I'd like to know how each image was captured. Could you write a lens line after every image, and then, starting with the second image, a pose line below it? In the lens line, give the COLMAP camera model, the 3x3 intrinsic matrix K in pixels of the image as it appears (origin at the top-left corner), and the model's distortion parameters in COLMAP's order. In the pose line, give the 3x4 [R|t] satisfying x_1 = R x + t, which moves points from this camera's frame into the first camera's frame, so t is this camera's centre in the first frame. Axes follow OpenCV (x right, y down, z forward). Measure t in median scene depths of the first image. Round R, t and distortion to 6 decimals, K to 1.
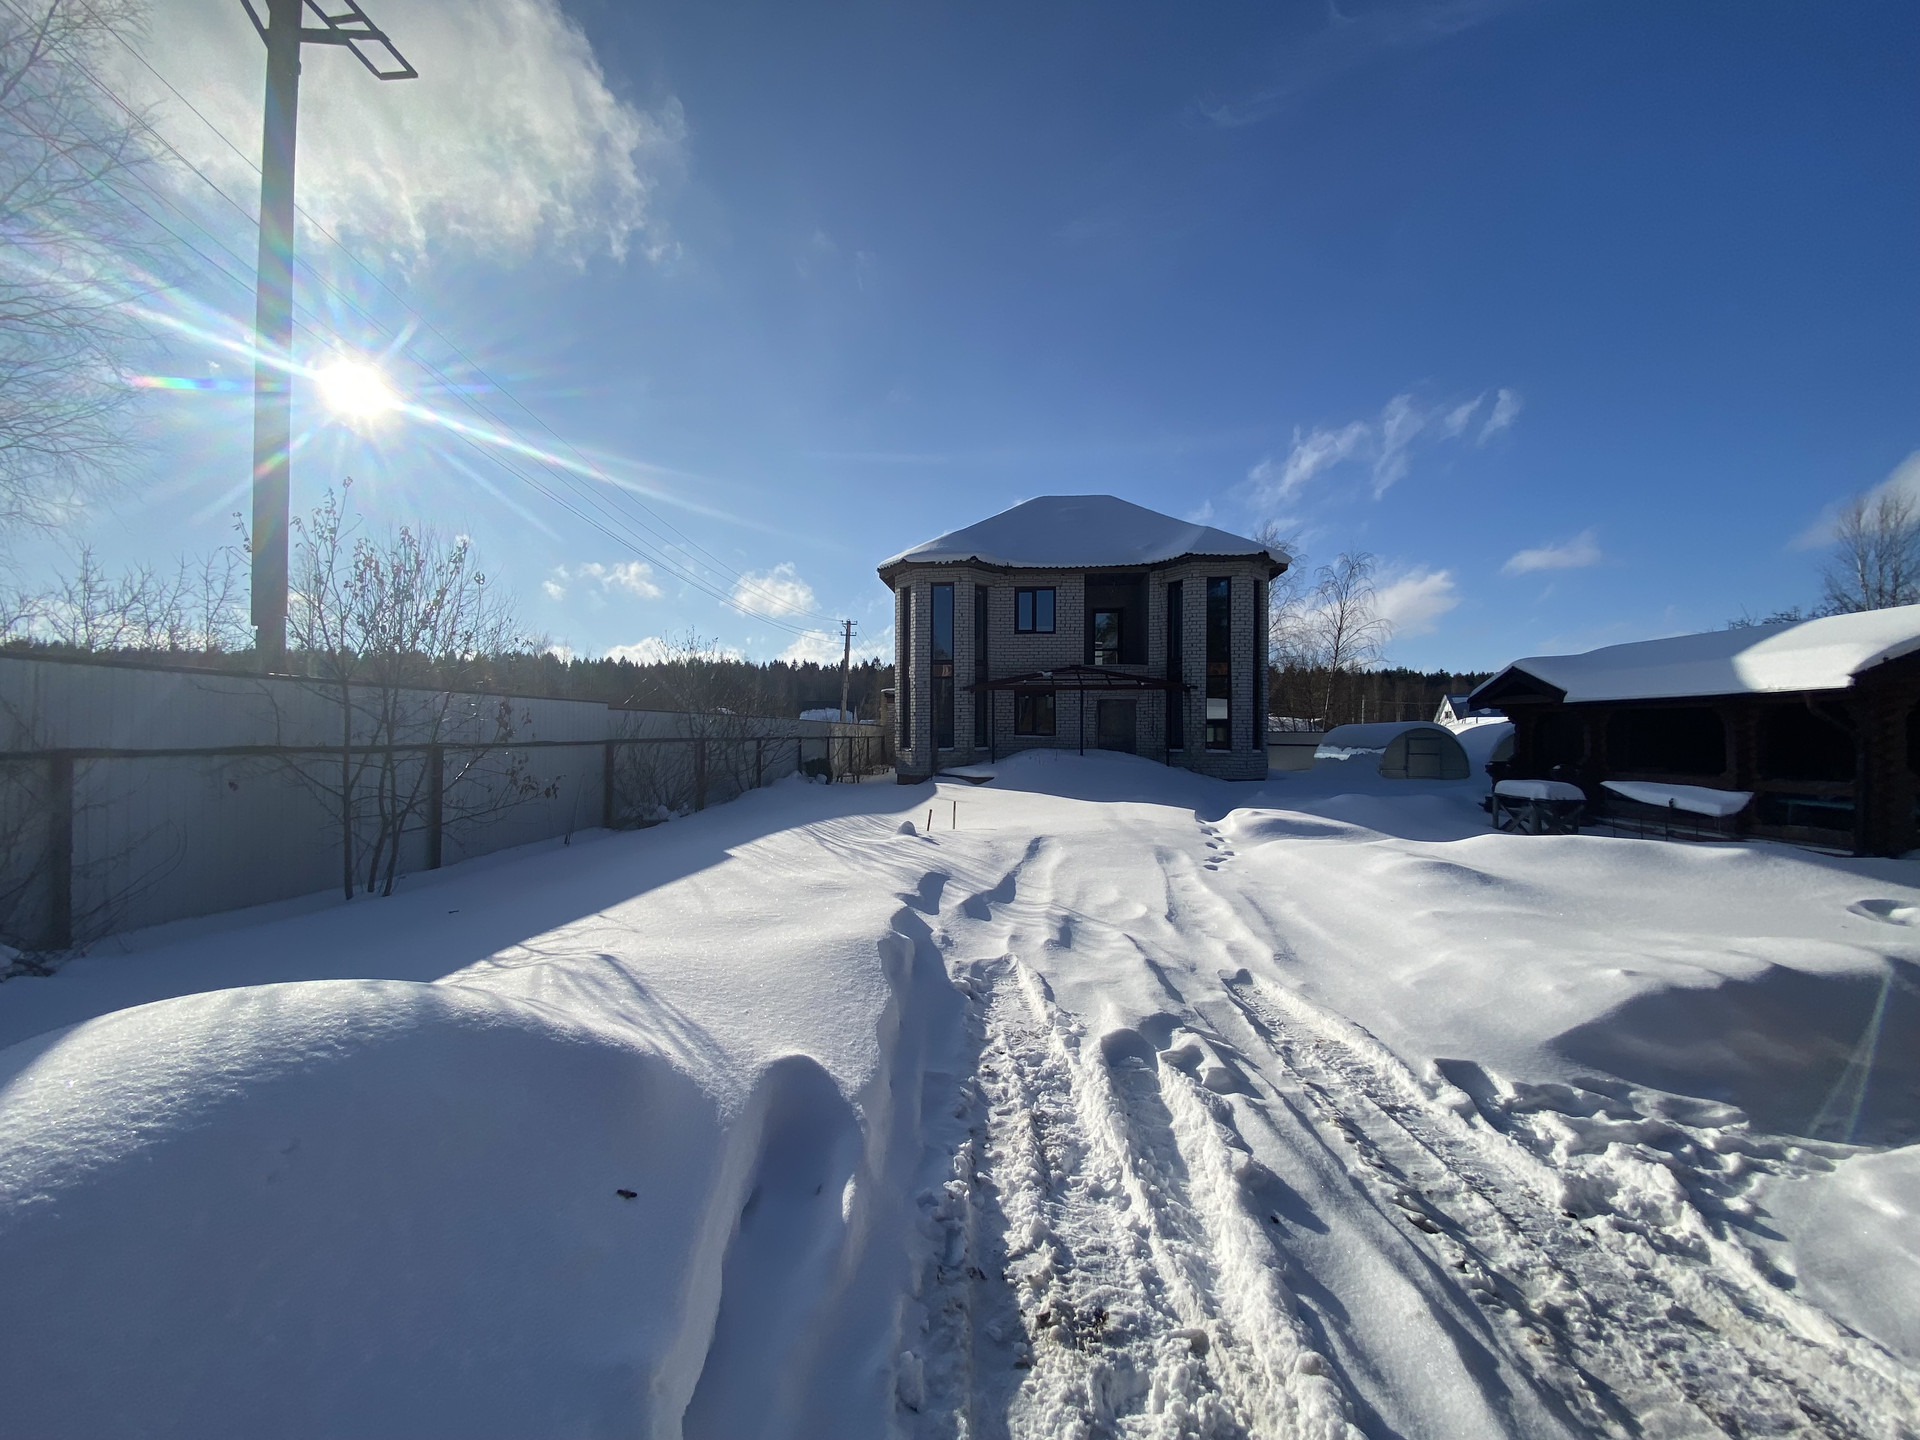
lens RADIAL K [[800.8, 0, 960.0], [0, 800.8, 720.0], [0, 0, 1]] dist [0.027711, -0.022651]
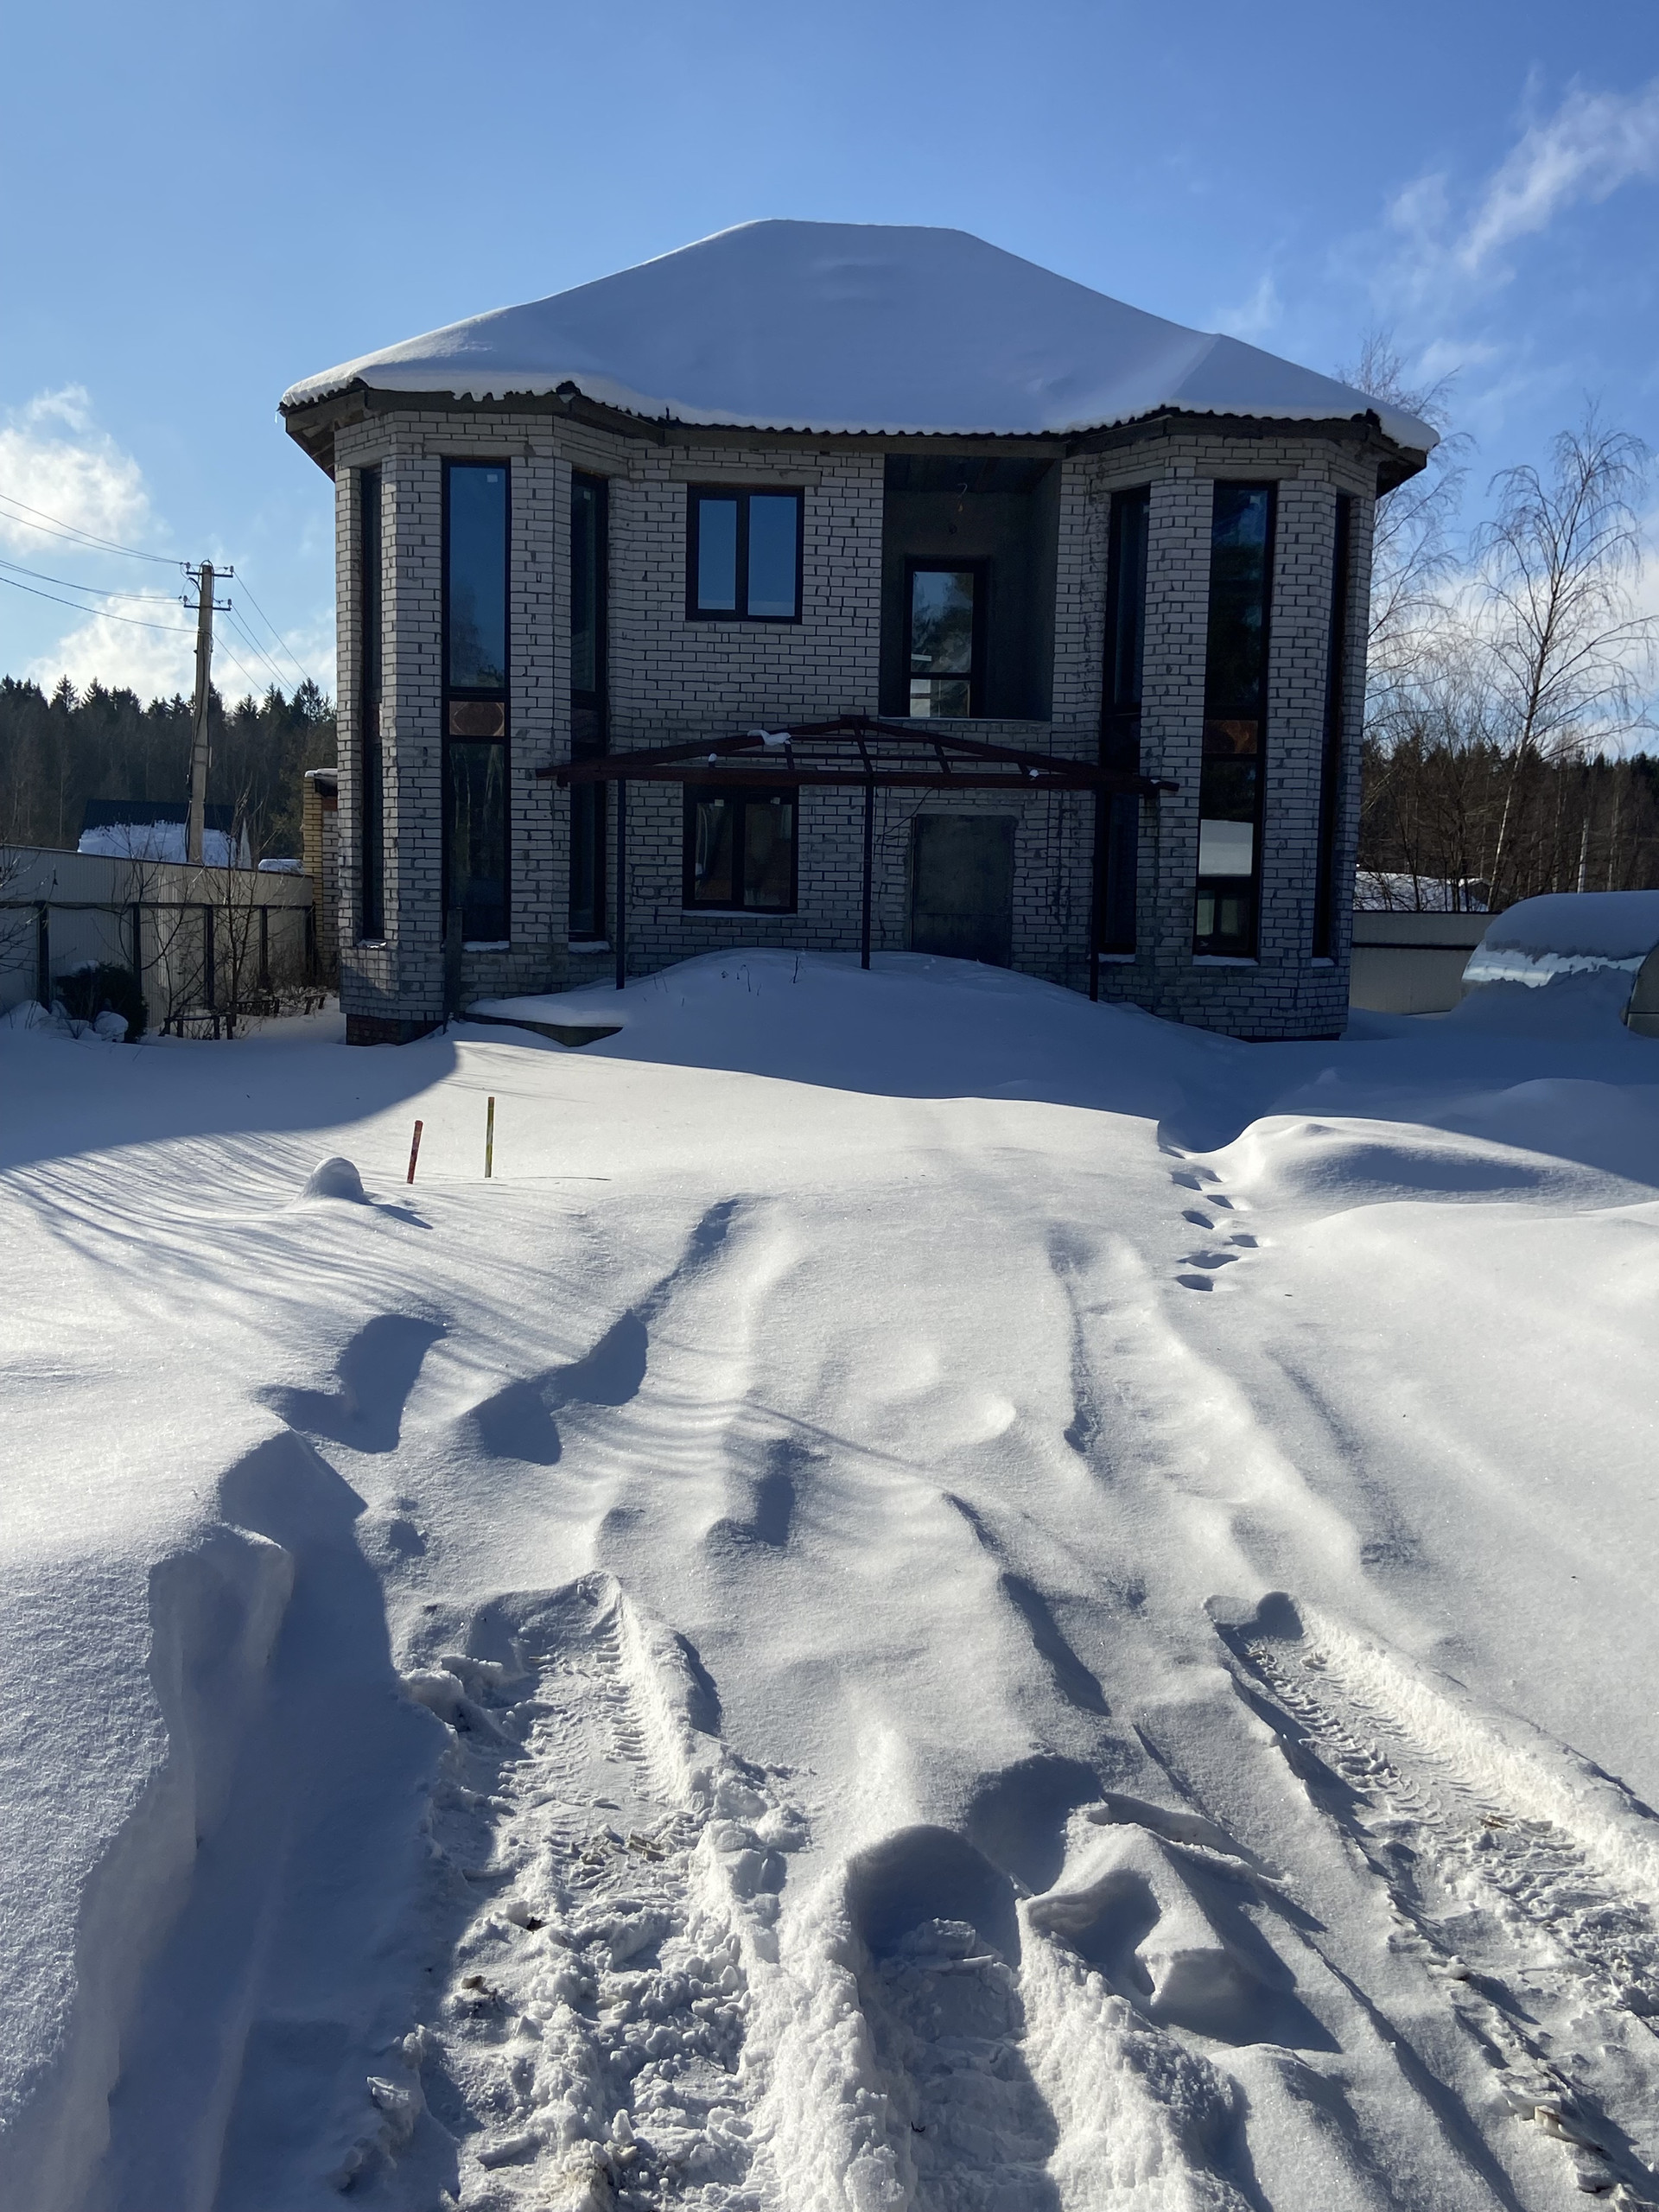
lens RADIAL K [[2111.2, 0, 897.7], [0, 2111.2, 1182.9], [0, 0, 1]] dist [0.094838, -0.003779]
pose [[0.987112, -0.005020, 0.159954, 0.036706], [-0.018309, 0.989402, 0.144042, 0.005105], [-0.158982, -0.145114, 0.976559, 0.128222]]
